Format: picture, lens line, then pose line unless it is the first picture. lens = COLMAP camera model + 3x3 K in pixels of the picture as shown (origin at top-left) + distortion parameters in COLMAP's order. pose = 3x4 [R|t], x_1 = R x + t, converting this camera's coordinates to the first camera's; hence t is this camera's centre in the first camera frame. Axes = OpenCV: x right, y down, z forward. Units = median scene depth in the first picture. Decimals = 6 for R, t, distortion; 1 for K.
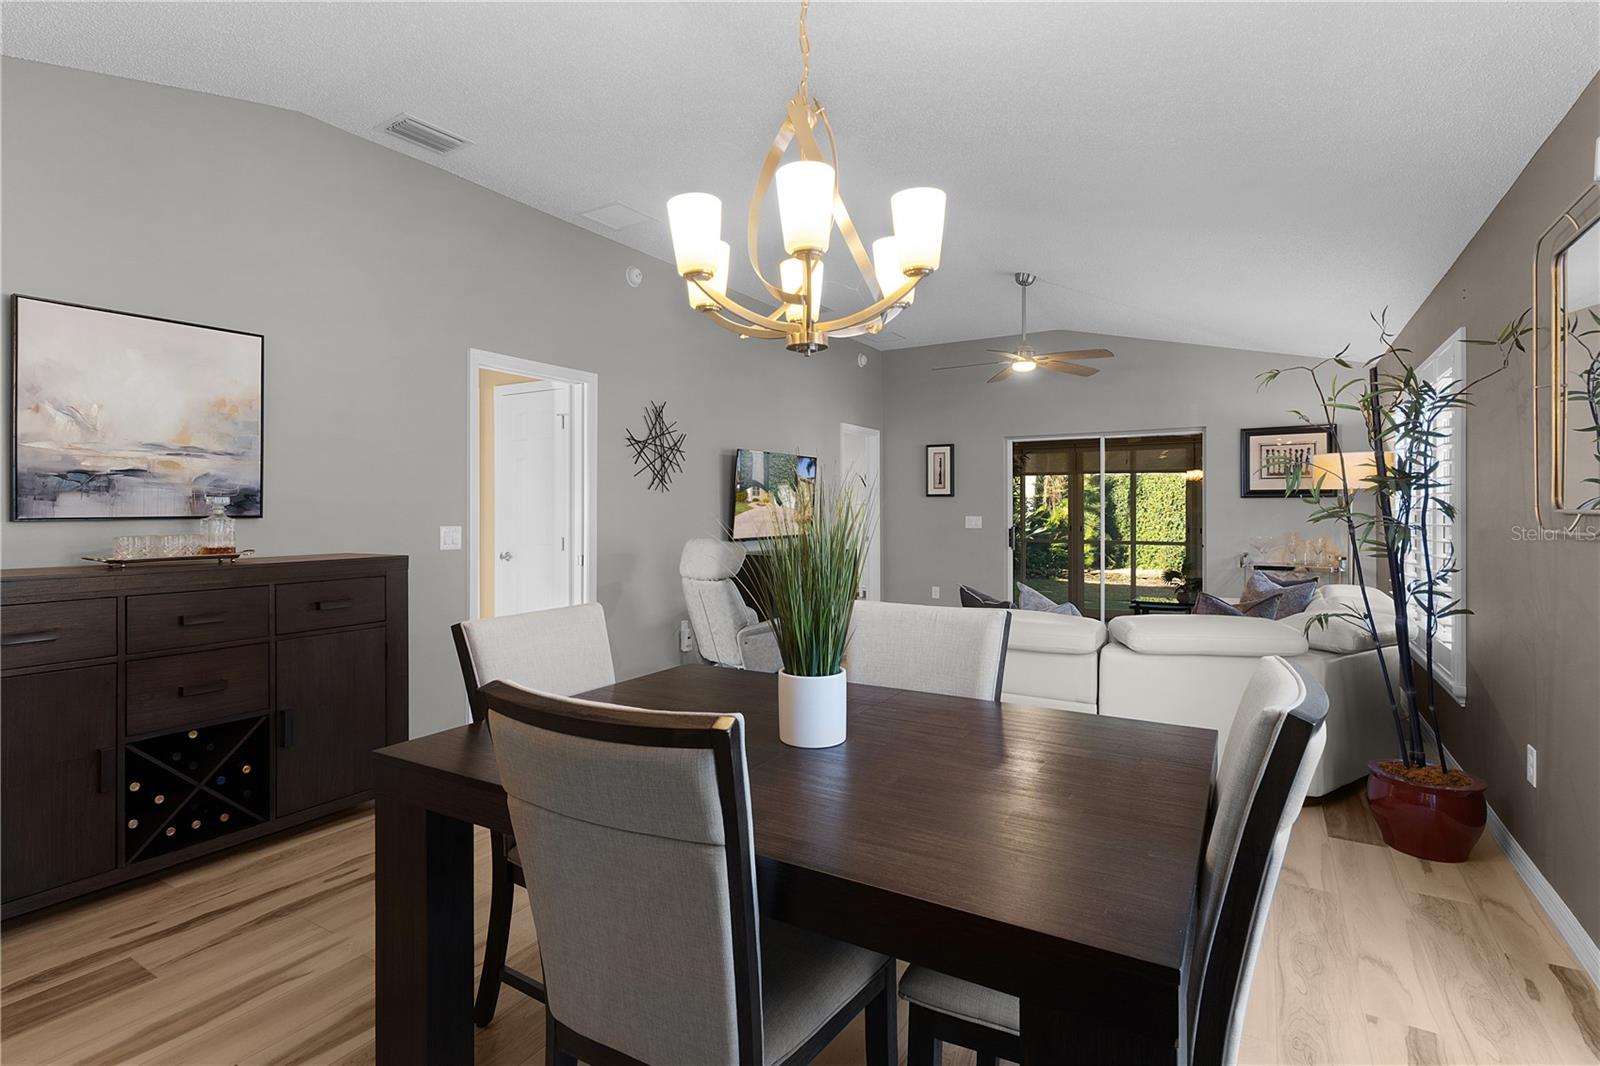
lens RADIAL K [[773.0, 0, 781.5], [0, 773.0, 512.7], [0, 0, 1]] dist [0.002818, -0.001124]
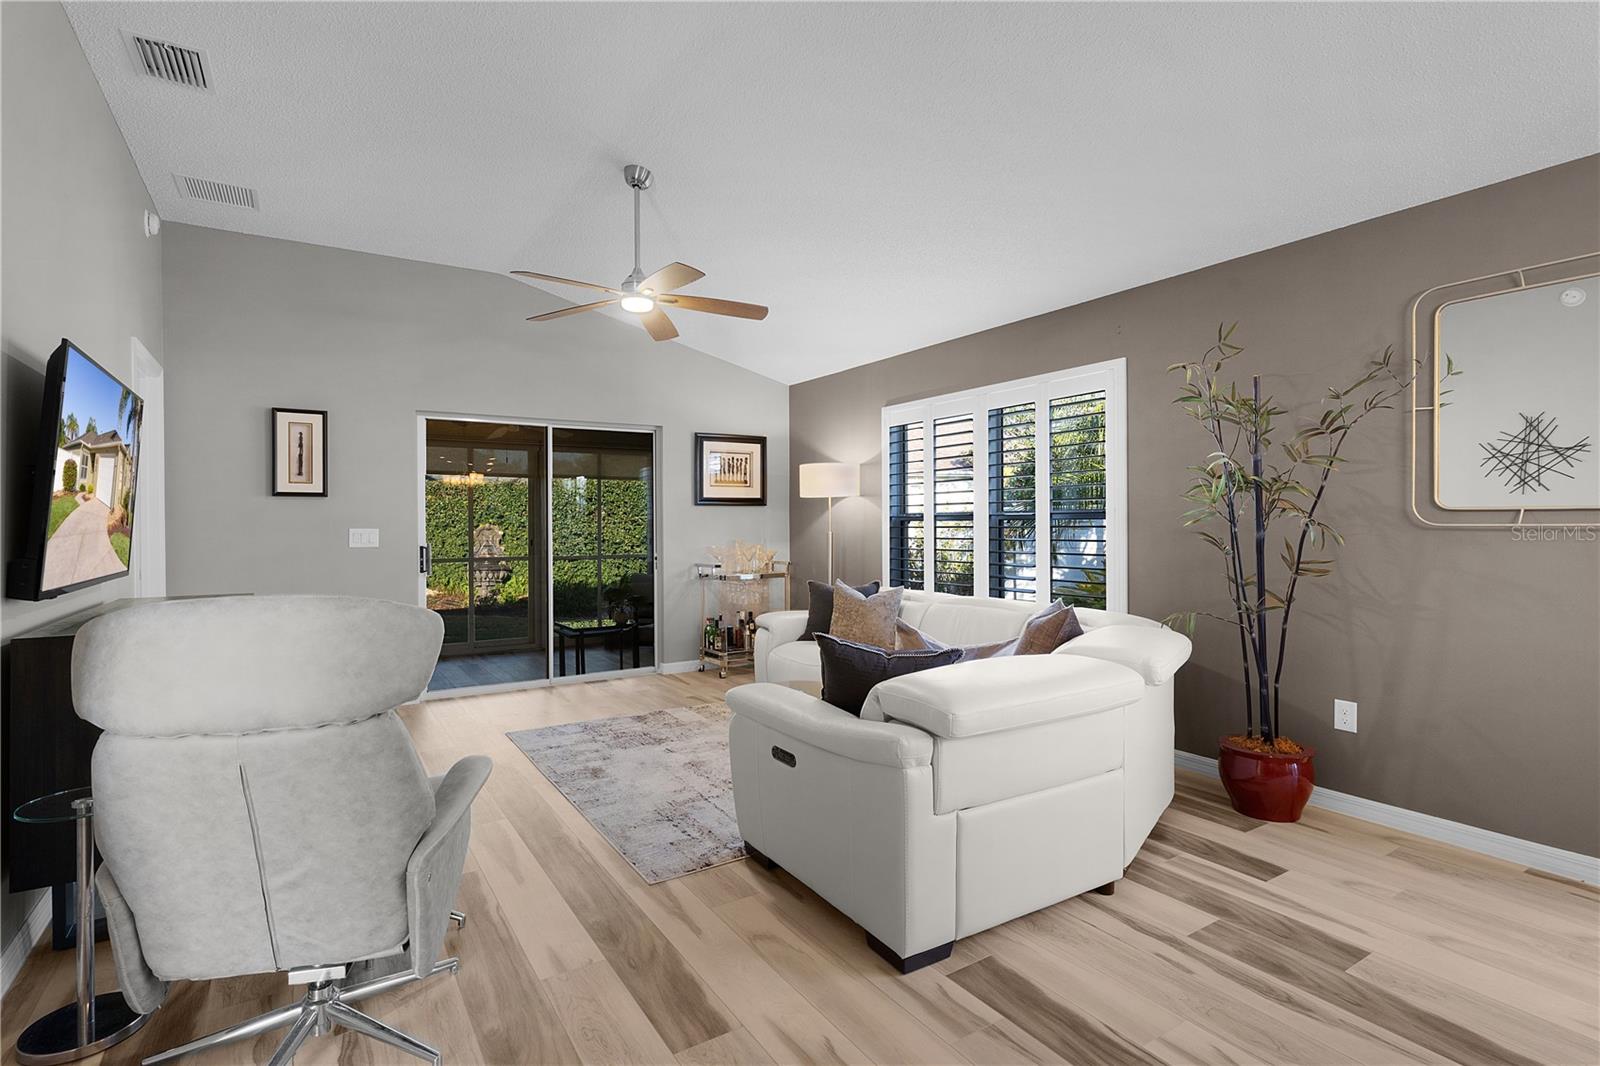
lens RADIAL K [[773.0, 0, 789.5], [0, 773.0, 525.9], [0, 0, 1]] dist [0.002818, -0.001124]
pose [[0.435522, -0.004617, 0.900166, -0.247092], [0.007608, 0.999970, 0.001448, 0.006205], [-0.900146, 0.006218, 0.435544, 0.584890]]
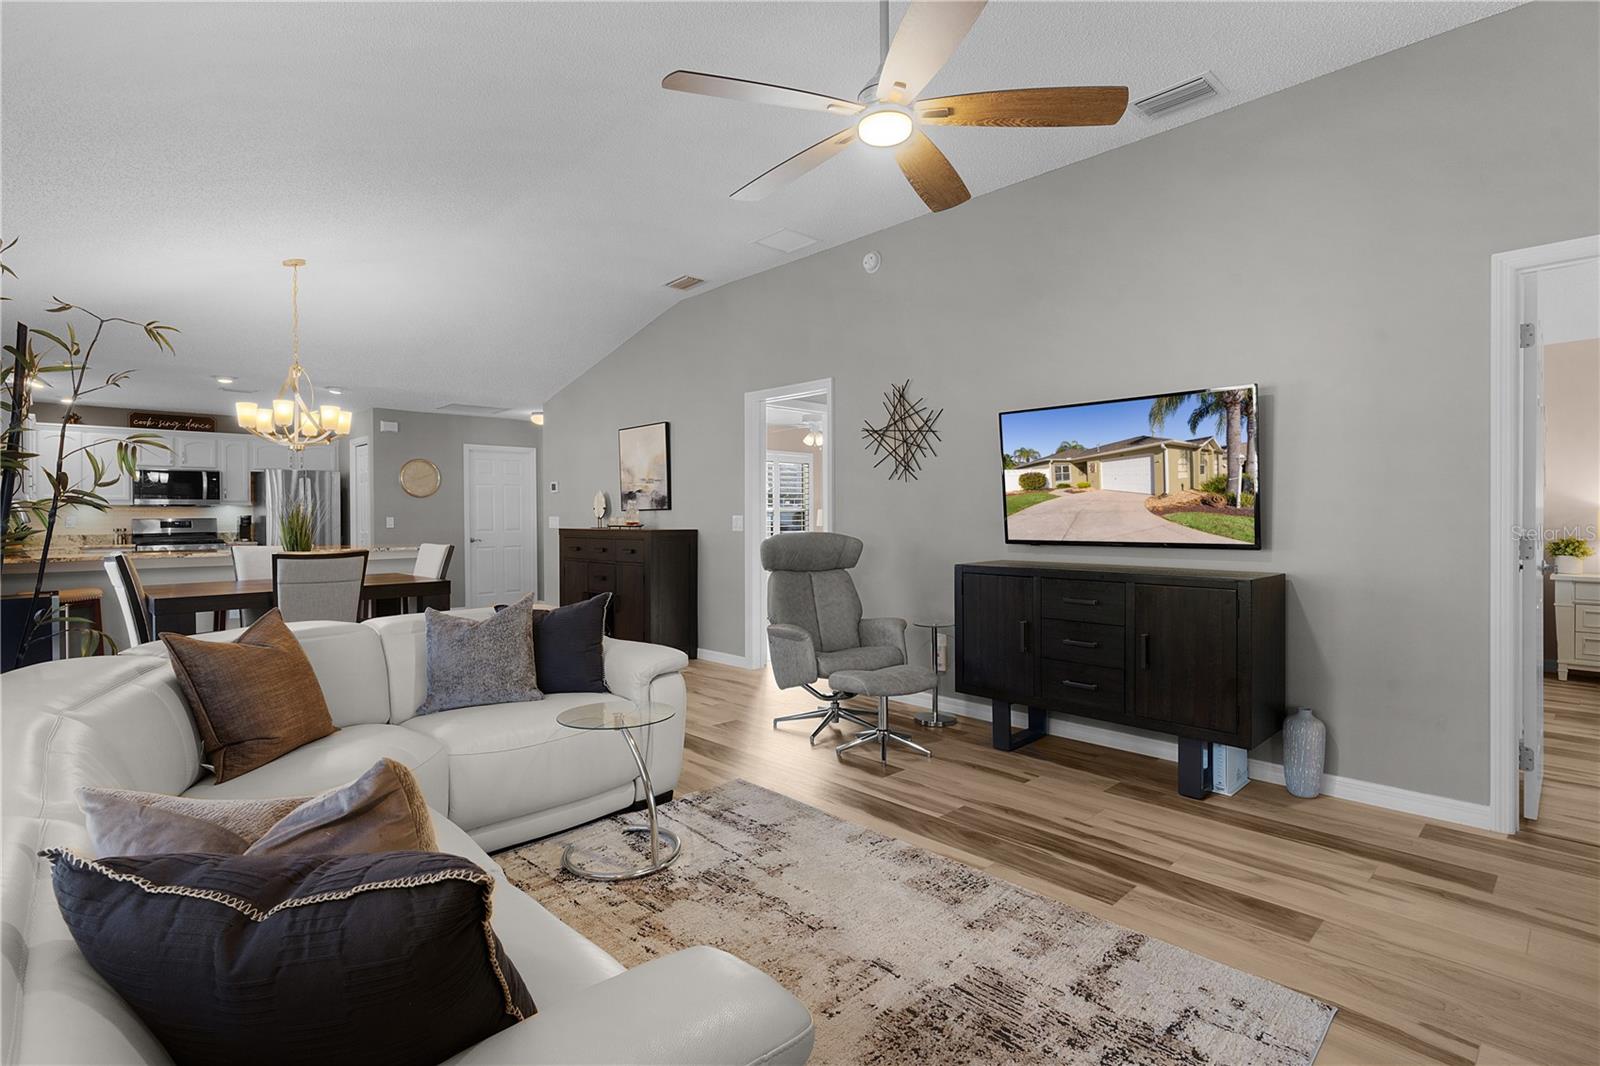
lens RADIAL K [[773.0, 0, 789.7], [0, 773.0, 517.3], [0, 0, 1]] dist [0.002818, -0.001124]
pose [[-0.247722, 0.005505, -0.968816, 0.720229], [0.002661, 0.999984, 0.005002, 0.009766], [0.968828, -0.001339, -0.247732, 1.056842]]
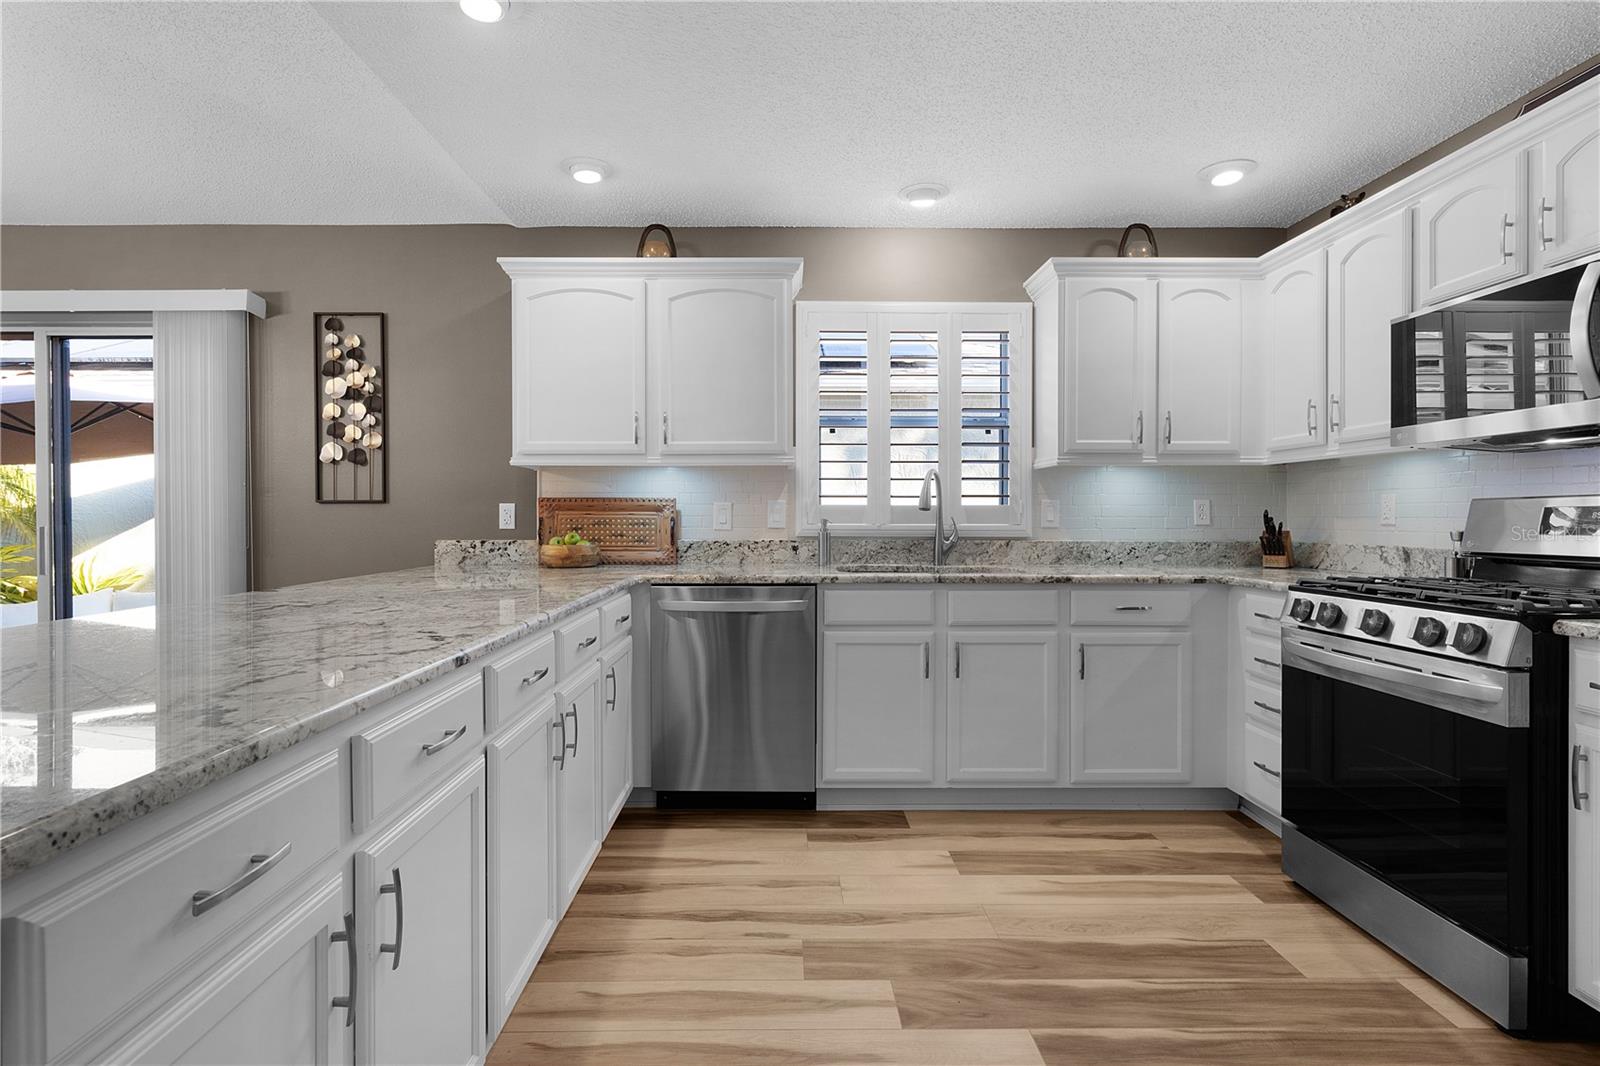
lens RADIAL K [[784.2, 0, 791.0], [0, 784.2, 515.9], [0, 0, 1]] dist [-0.000709, 0.002576]
pose [[-0.535183, -0.000696, 0.844736, -0.606145], [0.006094, 0.999970, 0.004685, 0.023177], [-0.844714, 0.007655, -0.535163, -0.030827]]
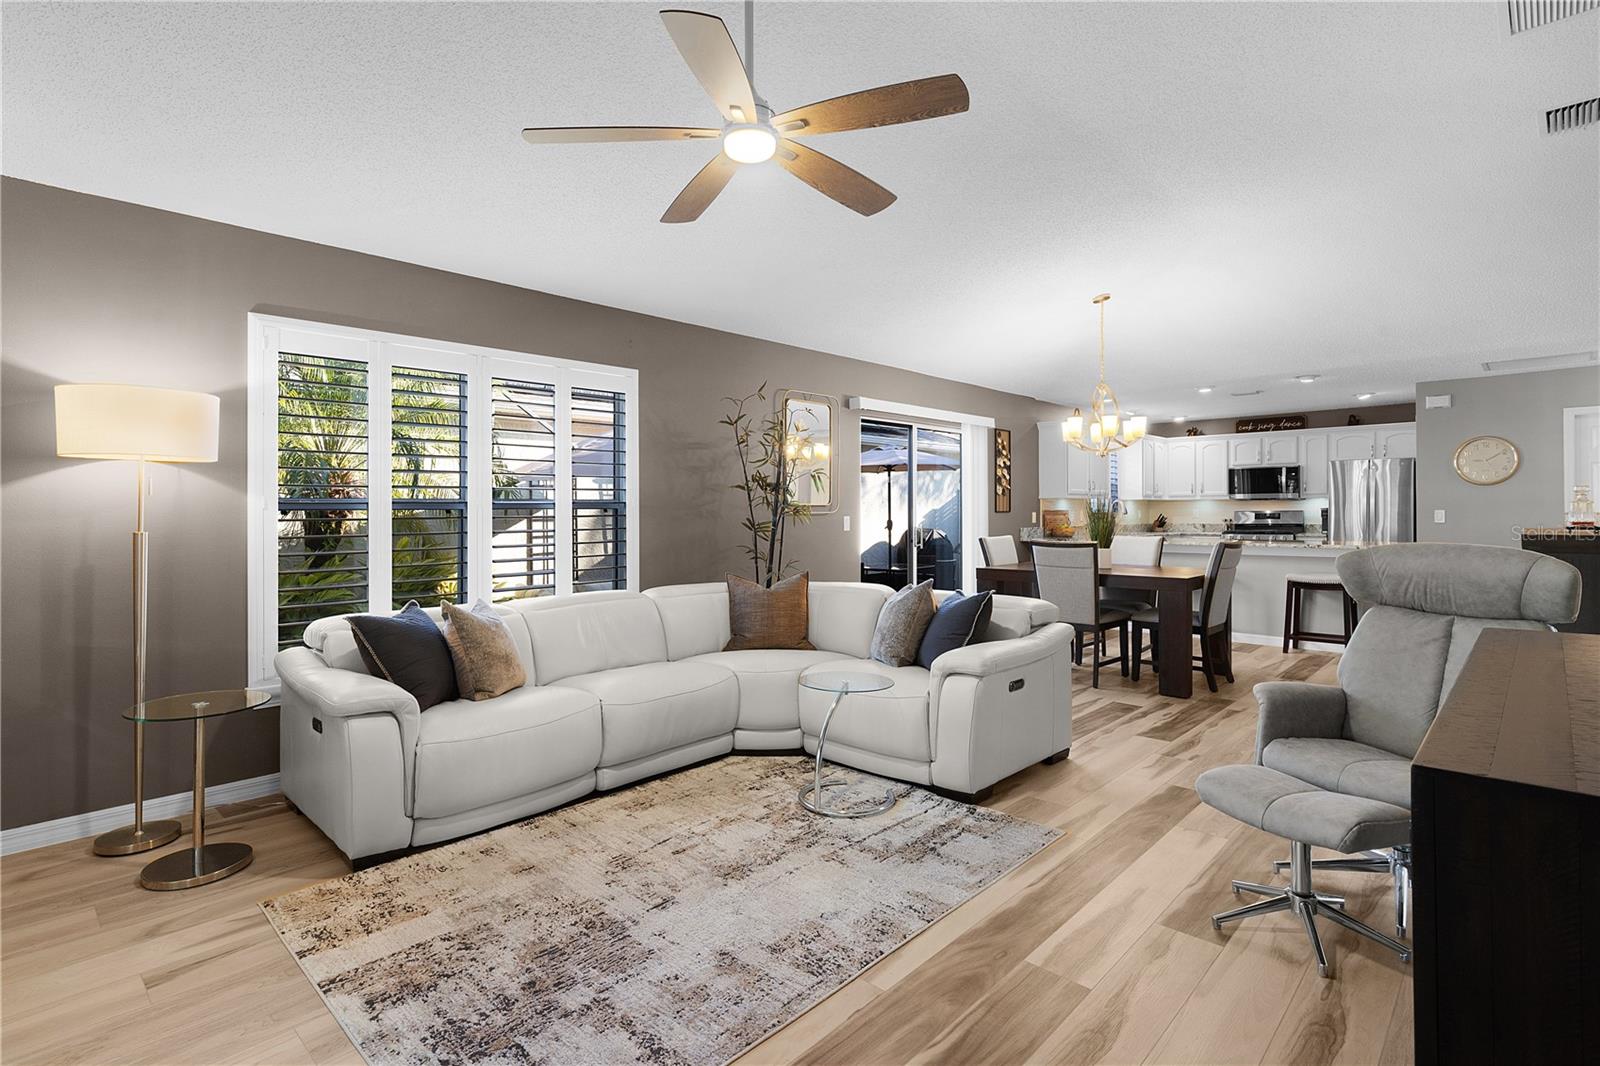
lens RADIAL K [[773.0, 0, 778.5], [0, 773.0, 516.6], [0, 0, 1]] dist [0.002818, -0.001124]
pose [[-0.976764, 0.005582, 0.214243, 0.209775], [0.007850, 0.999922, 0.009737, 0.004574], [-0.214172, 0.011193, -0.976732, 1.406663]]
